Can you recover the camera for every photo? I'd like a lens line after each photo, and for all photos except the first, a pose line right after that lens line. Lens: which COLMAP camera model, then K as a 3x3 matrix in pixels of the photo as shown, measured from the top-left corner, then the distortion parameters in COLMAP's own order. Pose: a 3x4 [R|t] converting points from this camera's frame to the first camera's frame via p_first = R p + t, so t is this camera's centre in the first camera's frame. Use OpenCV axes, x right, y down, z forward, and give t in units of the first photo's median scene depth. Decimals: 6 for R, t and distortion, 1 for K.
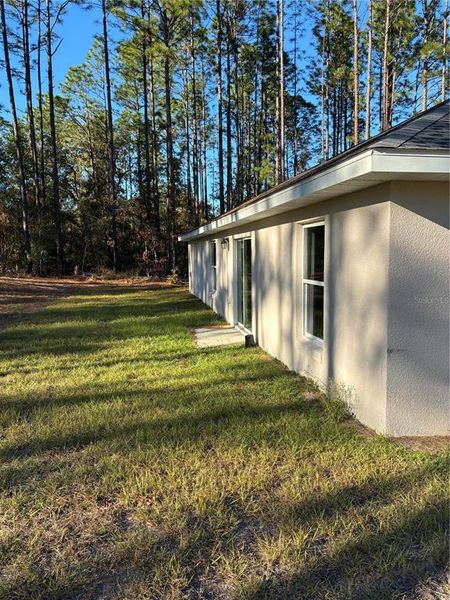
lens RADIAL K [[452.9, 0, 225.0], [0, 452.9, 300.0], [0, 0, 1]] dist [0.086402, -0.110234]
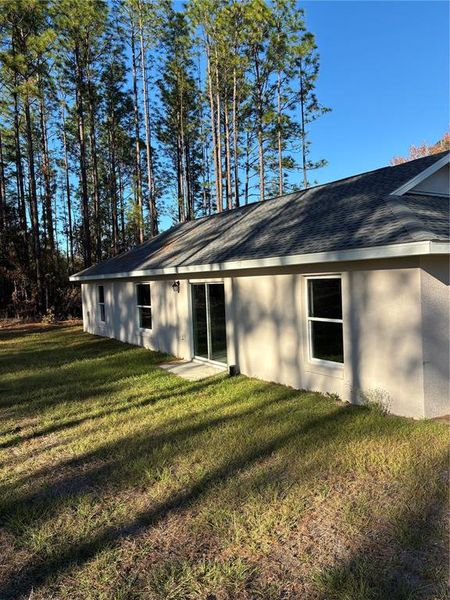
lens RADIAL K [[452.9, 0, 225.0], [0, 452.9, 300.0], [0, 0, 1]] dist [0.086402, -0.110234]
pose [[0.924127, -0.043400, 0.379612, -0.542456], [0.068312, 0.996287, -0.052395, -0.042674], [-0.375929, 0.074352, 0.923661, -0.128969]]
